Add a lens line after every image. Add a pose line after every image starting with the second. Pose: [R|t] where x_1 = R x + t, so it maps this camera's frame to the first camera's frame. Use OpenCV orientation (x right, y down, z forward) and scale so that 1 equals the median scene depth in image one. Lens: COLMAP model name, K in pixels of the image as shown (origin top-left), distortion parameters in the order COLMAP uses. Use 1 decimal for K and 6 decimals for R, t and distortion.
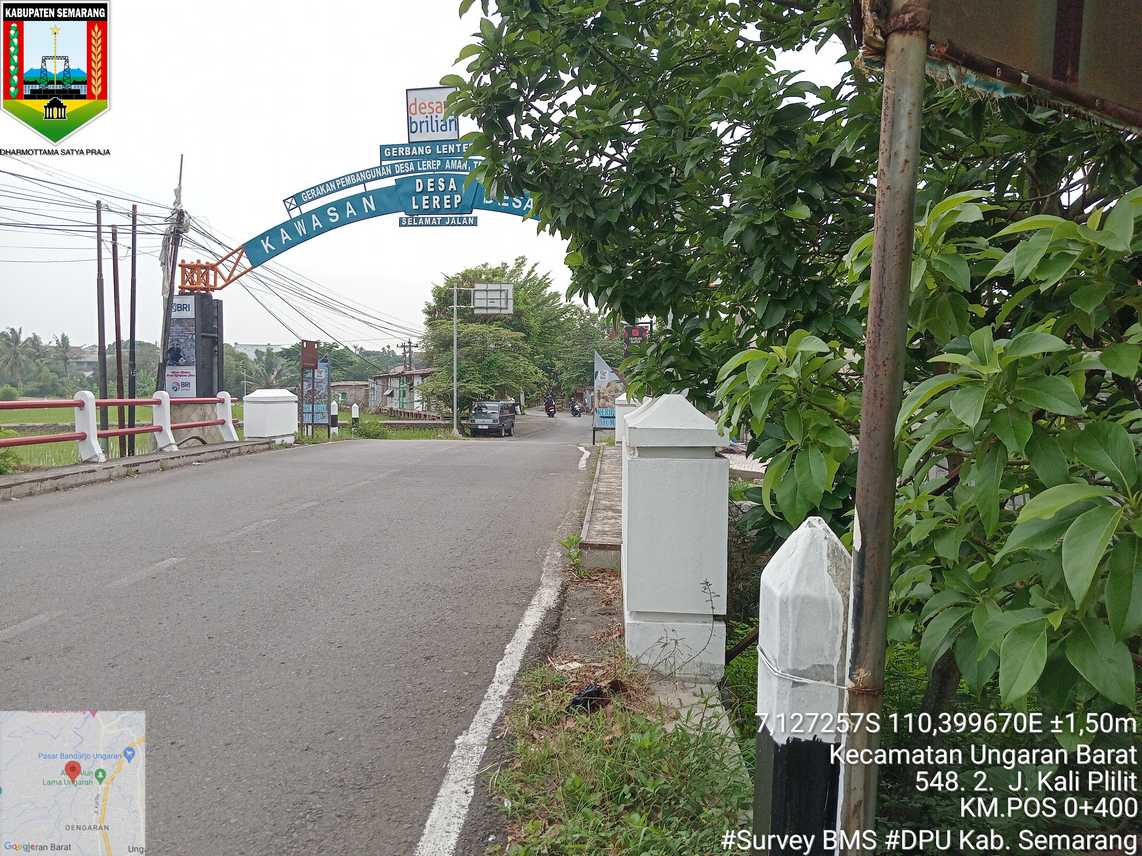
lens RADIAL K [[854.0, 0, 577.1], [0, 854.0, 443.4], [0, 0, 1]] dist [0.007224, -0.035926]
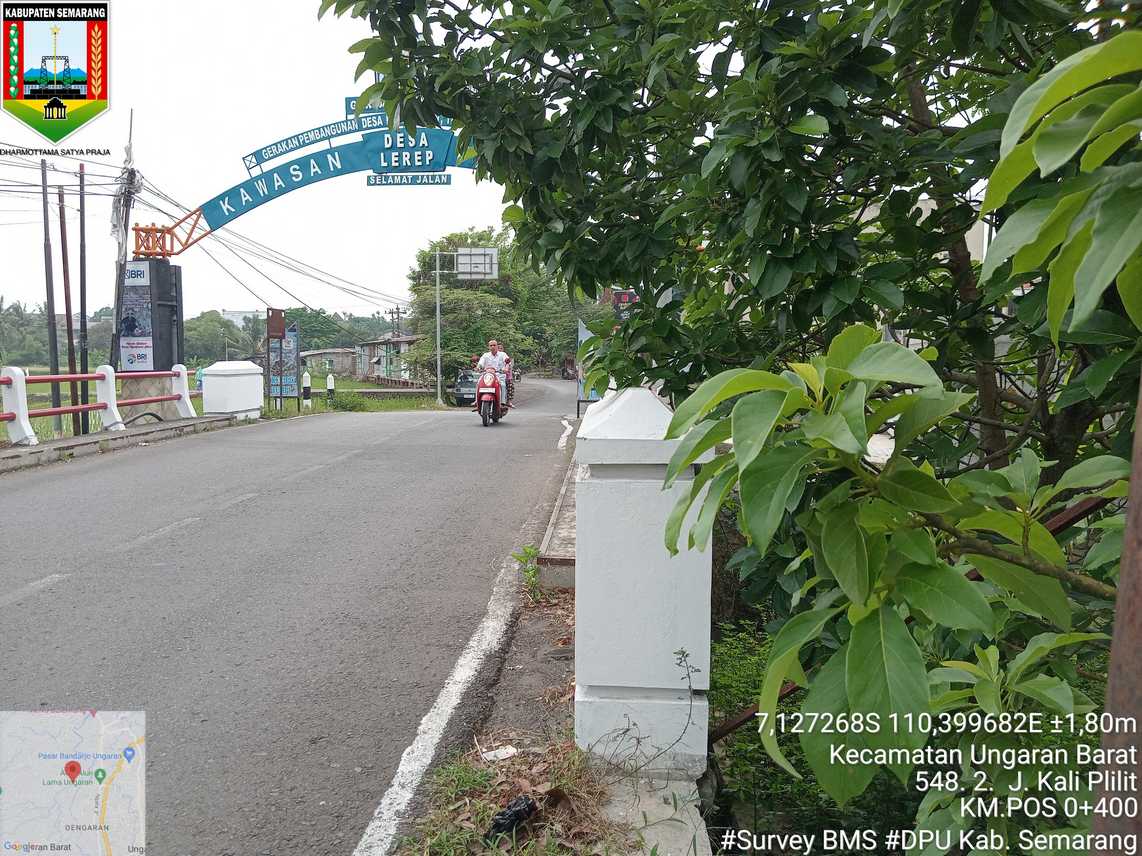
lens RADIAL K [[854.3, 0, 562.9], [0, 854.3, 431.9], [0, 0, 1]] dist [0.043310, -0.086414]
pose [[0.999951, -0.003481, -0.009282, 0.012810], [0.003730, 0.999630, 0.026956, -0.010121], [0.009184, -0.026989, 0.999594, 0.059889]]
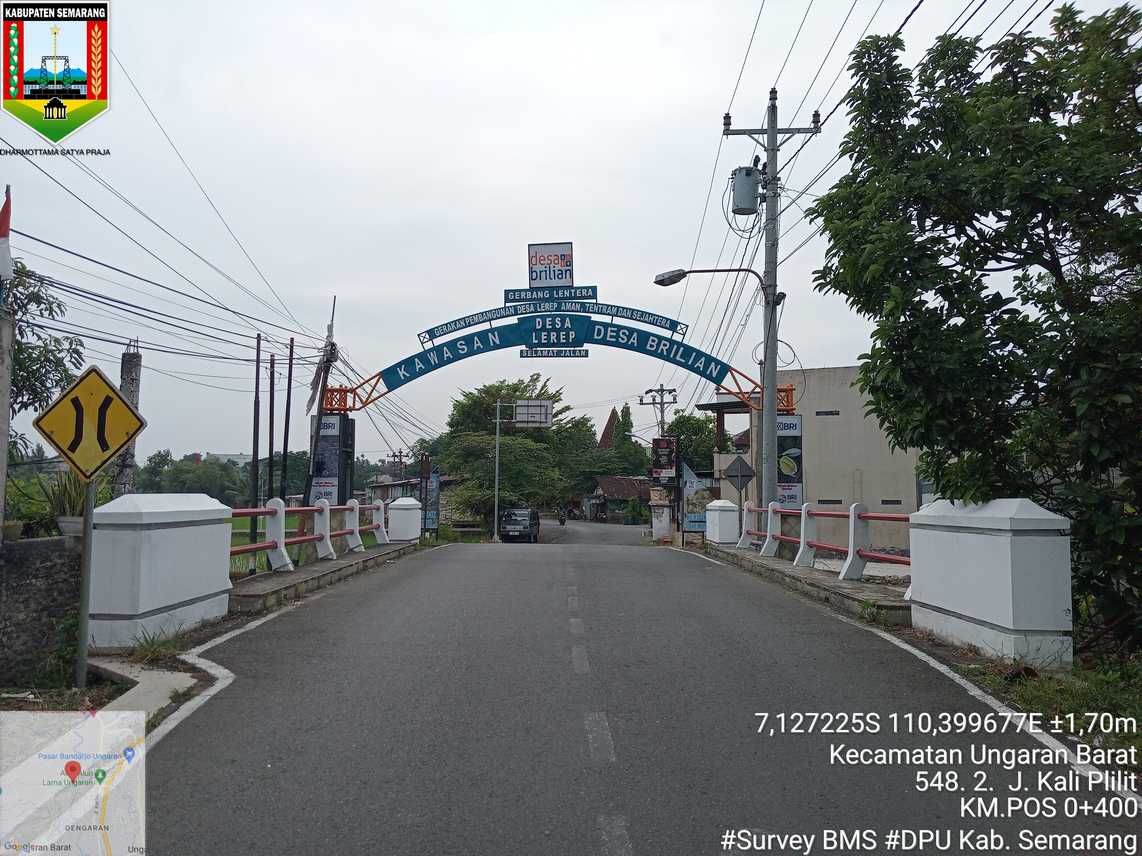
lens RADIAL K [[862.5, 0, 571.0], [0, 862.5, 428.0], [0, 0, 1]] dist [0.038895, -0.000305]
pose [[0.998983, 0.000093, 0.045088, -0.191802], [0.006373, 0.989667, -0.143245, 0.010530], [-0.044636, 0.143387, 0.988660, -0.153247]]
